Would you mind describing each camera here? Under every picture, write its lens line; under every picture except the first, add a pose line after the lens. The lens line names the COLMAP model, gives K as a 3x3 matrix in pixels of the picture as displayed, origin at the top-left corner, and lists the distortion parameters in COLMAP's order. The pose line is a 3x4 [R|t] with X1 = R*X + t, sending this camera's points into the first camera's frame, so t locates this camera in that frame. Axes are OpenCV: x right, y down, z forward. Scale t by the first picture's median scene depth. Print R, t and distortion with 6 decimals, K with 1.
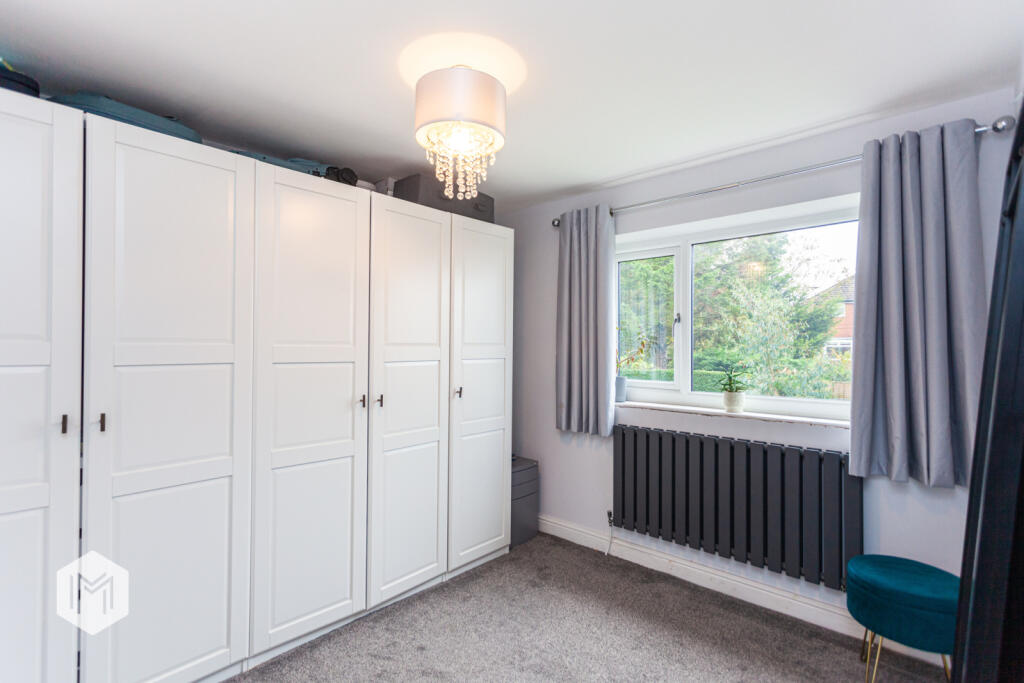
lens RADIAL K [[480.9, 0, 513.0], [0, 480.9, 340.3], [0, 0, 1]] dist [0.000087, 0.002635]
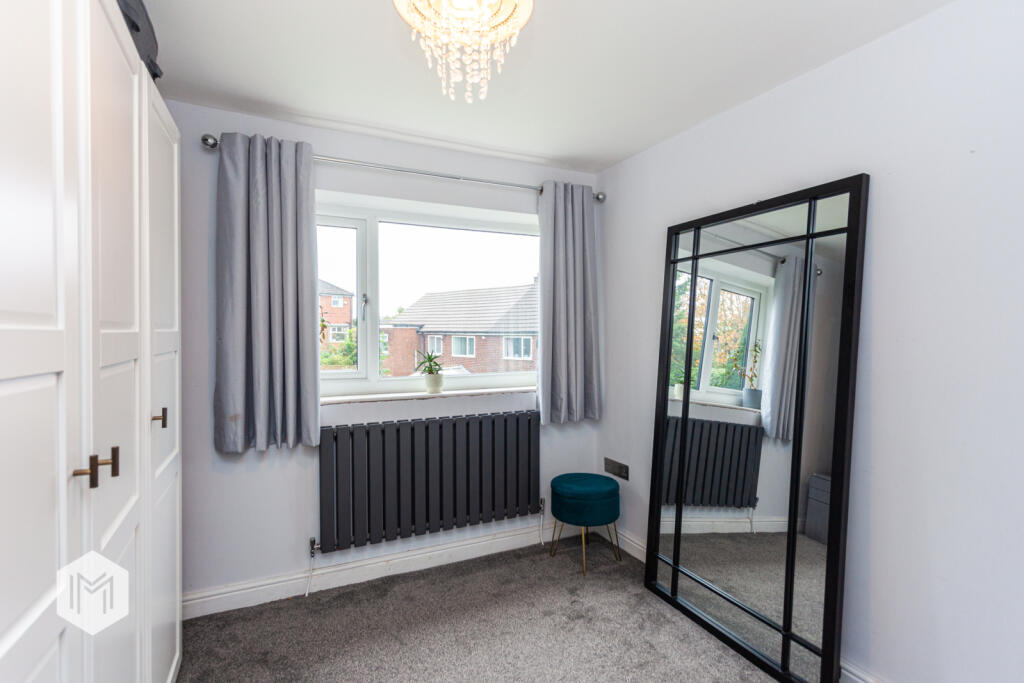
lens RADIAL K [[480.9, 0, 512.6], [0, 480.9, 340.3], [0, 0, 1]] dist [0.000087, 0.002635]
pose [[0.376632, -0.019348, 0.926161, -0.444753], [-0.008580, 0.999666, 0.024373, 0.007737], [-0.926323, -0.017126, 0.376340, 0.446718]]
